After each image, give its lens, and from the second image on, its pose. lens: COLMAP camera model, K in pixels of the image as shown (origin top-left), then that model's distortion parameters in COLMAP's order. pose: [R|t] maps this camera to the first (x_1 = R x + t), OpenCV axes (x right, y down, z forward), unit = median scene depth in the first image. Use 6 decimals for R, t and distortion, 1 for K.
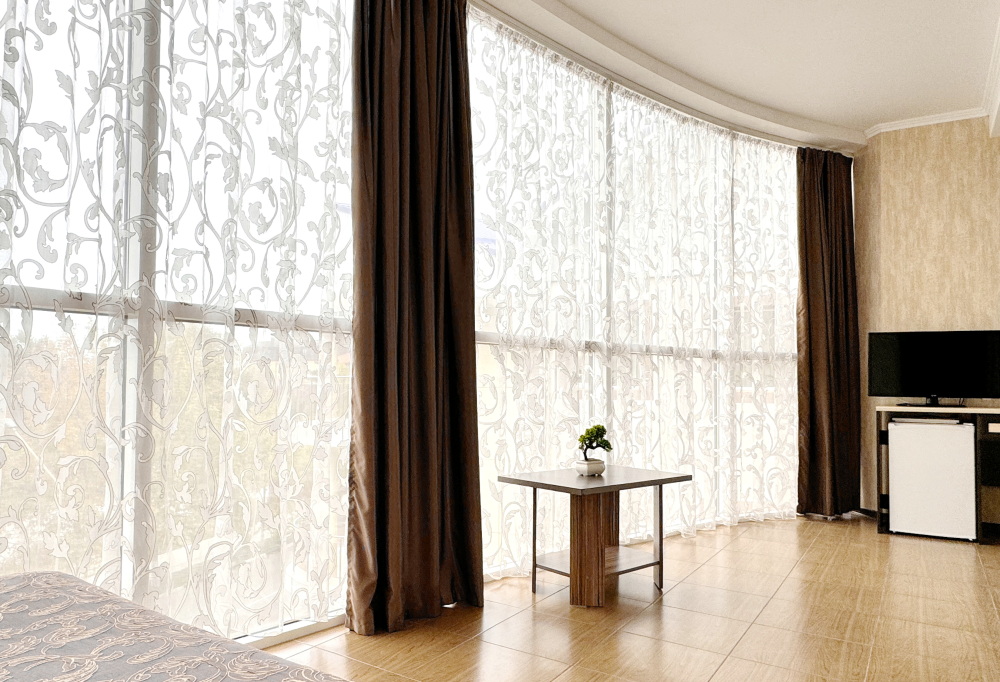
lens RADIAL K [[704.9, 0, 438.3], [0, 704.9, 366.1], [0, 0, 1]] dist [-0.002702, 0.004711]
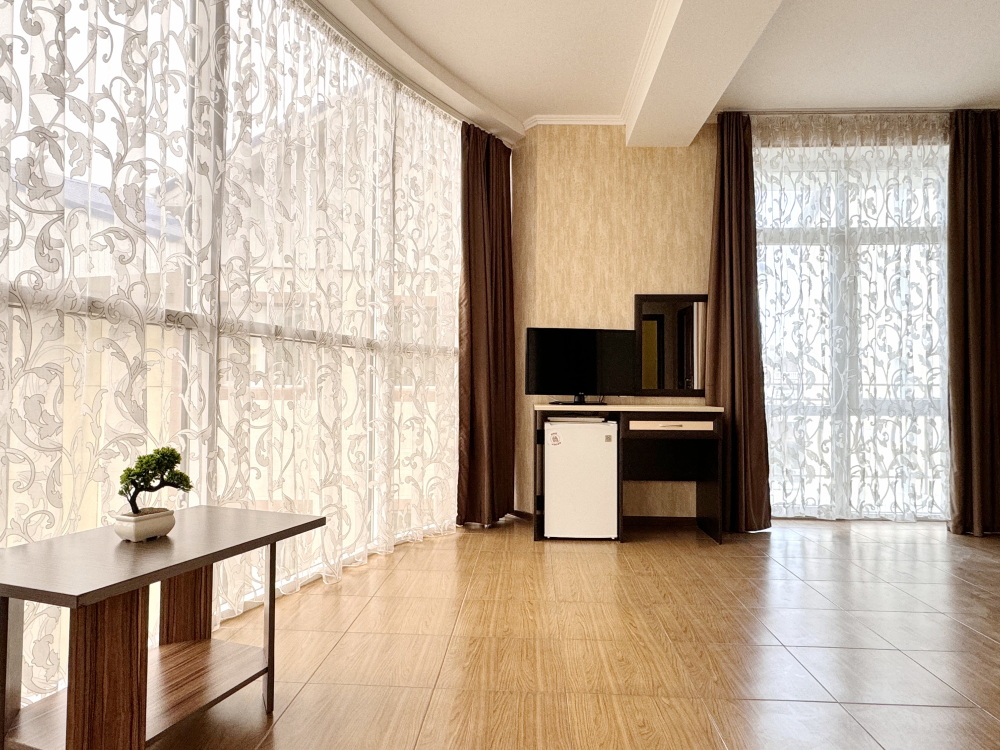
lens RADIAL K [[602.0, 0, 500.0], [0, 602.0, 375.0], [0, 0, 1]] dist [-0.003457, 0.001230]
pose [[0.845111, 0.010795, 0.534482, 0.149212], [-0.015655, 0.999867, 0.004558, 0.013431], [-0.534362, -0.012219, 0.845168, 0.336170]]
